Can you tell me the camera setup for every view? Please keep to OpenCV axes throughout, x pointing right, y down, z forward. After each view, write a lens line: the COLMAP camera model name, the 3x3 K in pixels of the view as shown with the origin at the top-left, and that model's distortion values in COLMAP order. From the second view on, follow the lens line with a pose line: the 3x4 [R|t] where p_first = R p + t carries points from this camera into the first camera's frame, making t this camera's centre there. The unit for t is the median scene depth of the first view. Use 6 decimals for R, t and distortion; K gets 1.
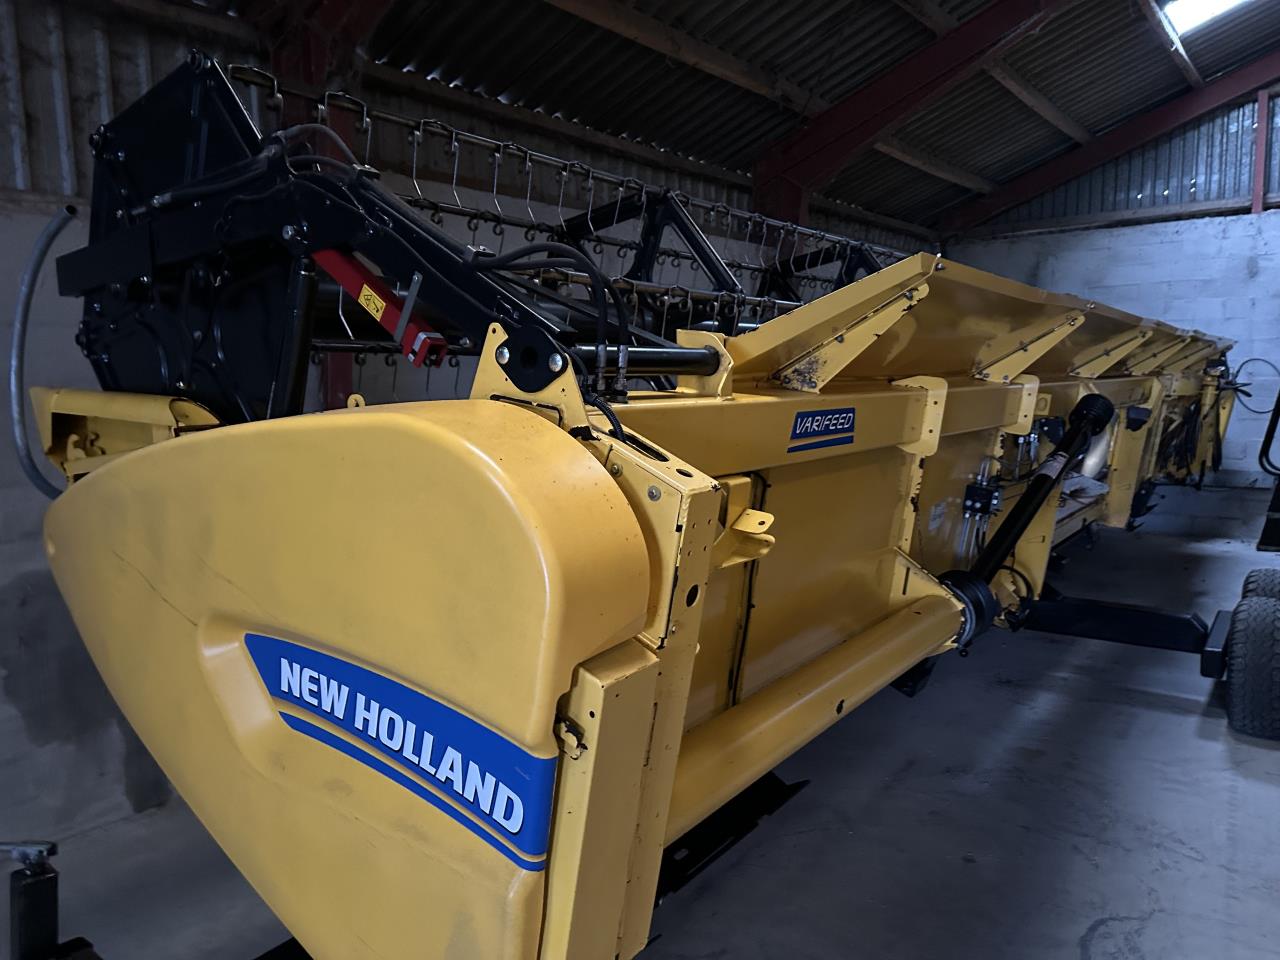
lens RADIAL K [[894.0, 0, 637.4], [0, 894.0, 480.5], [0, 0, 1]] dist [0.036176, -0.033789]
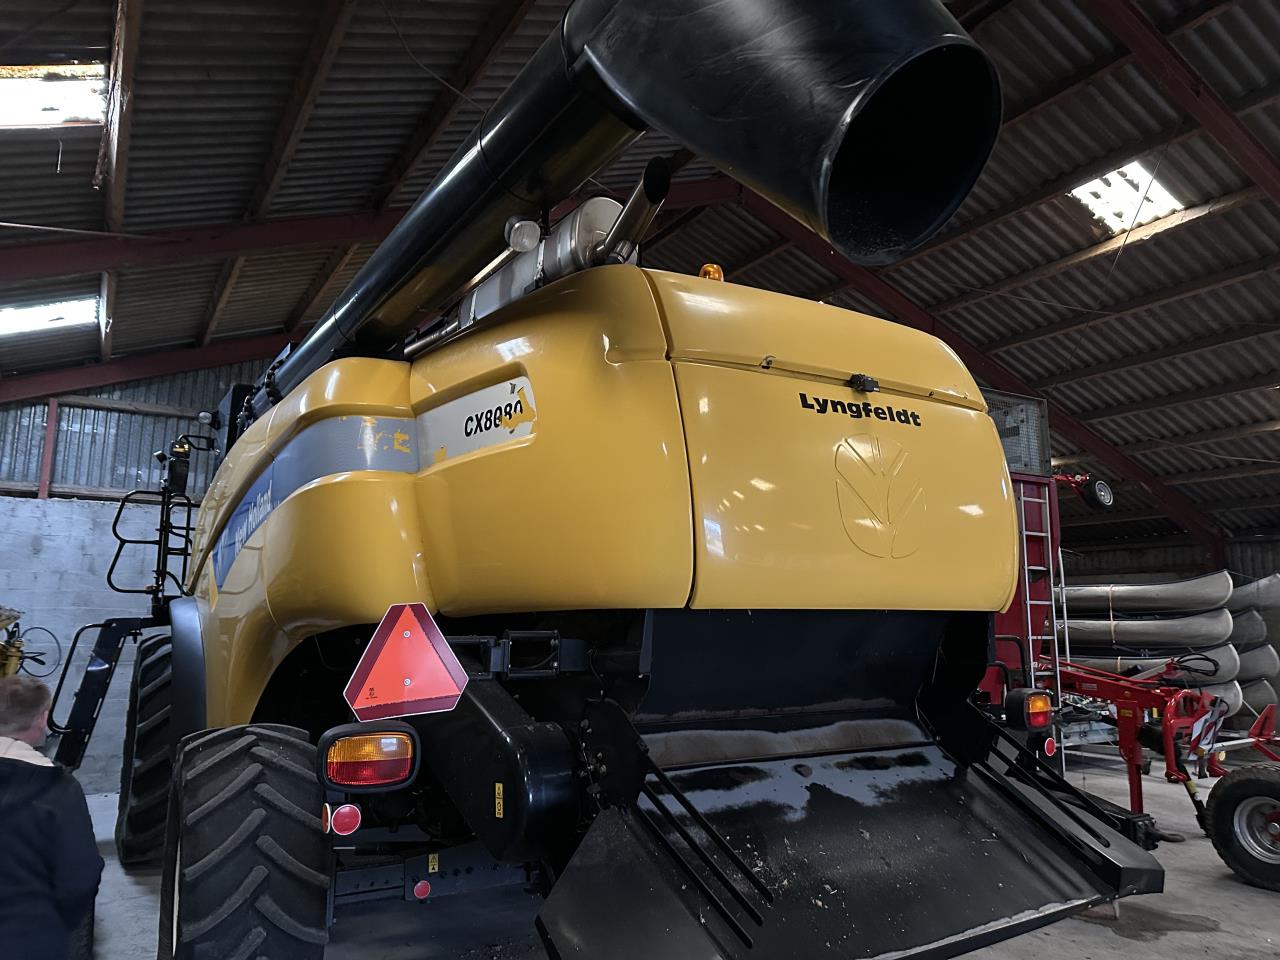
lens RADIAL K [[894.0, 0, 645.2], [0, 894.0, 470.4], [0, 0, 1]] dist [0.036176, -0.033789]
pose [[0.350650, 0.172354, 0.920510, -0.268910], [0.099044, 0.970582, -0.219458, -0.010581], [-0.931255, 0.168123, 0.323264, -0.222753]]
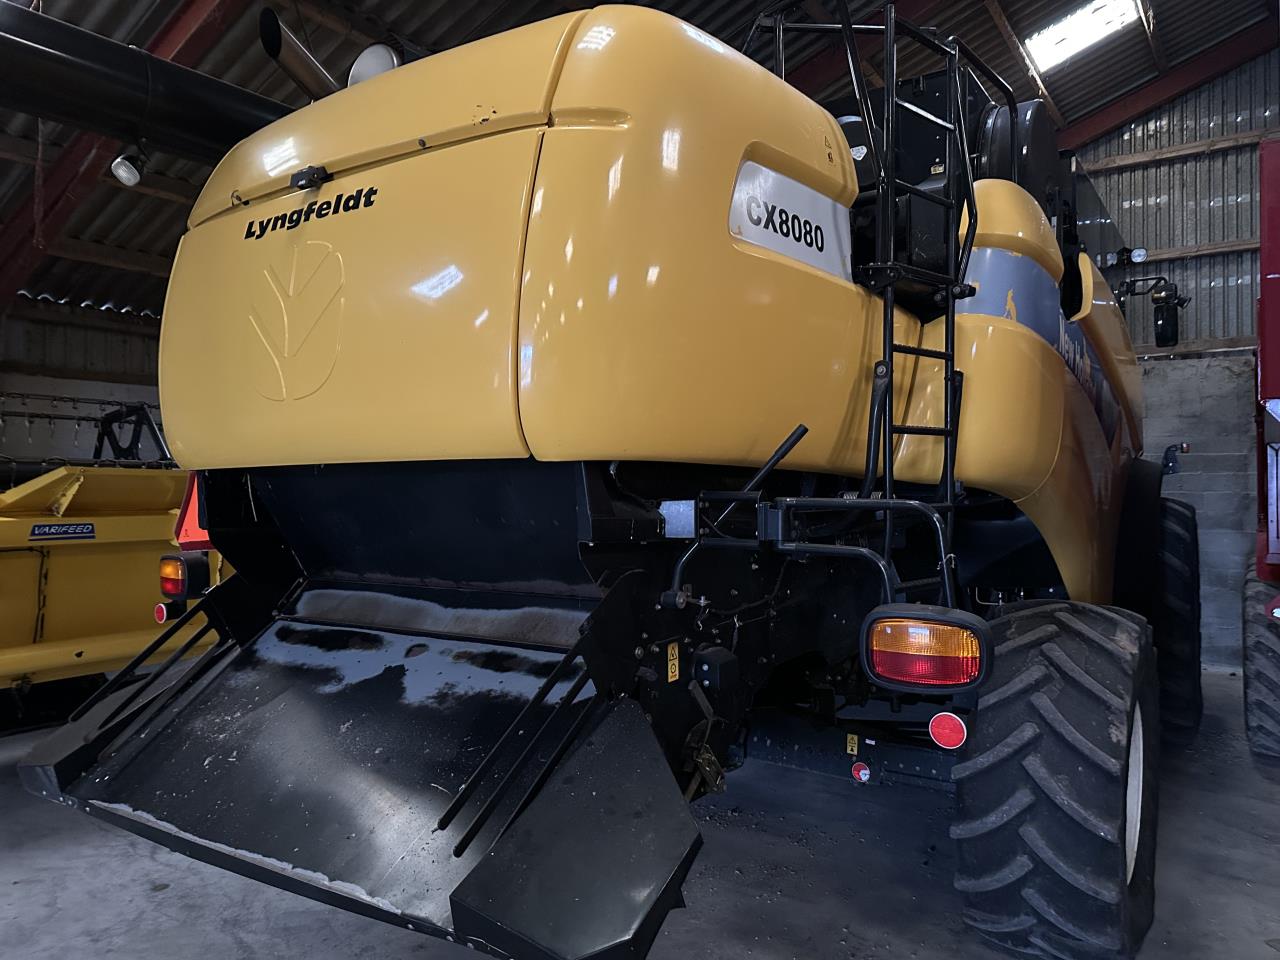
lens RADIAL K [[894.0, 0, 649.0], [0, 894.0, 475.5], [0, 0, 1]] dist [0.036176, -0.033789]
pose [[0.997001, 0.013399, 0.076220, 0.923963], [-0.003678, 0.991990, -0.126263, 0.053239], [-0.077301, 0.125604, 0.989064, -0.889494]]
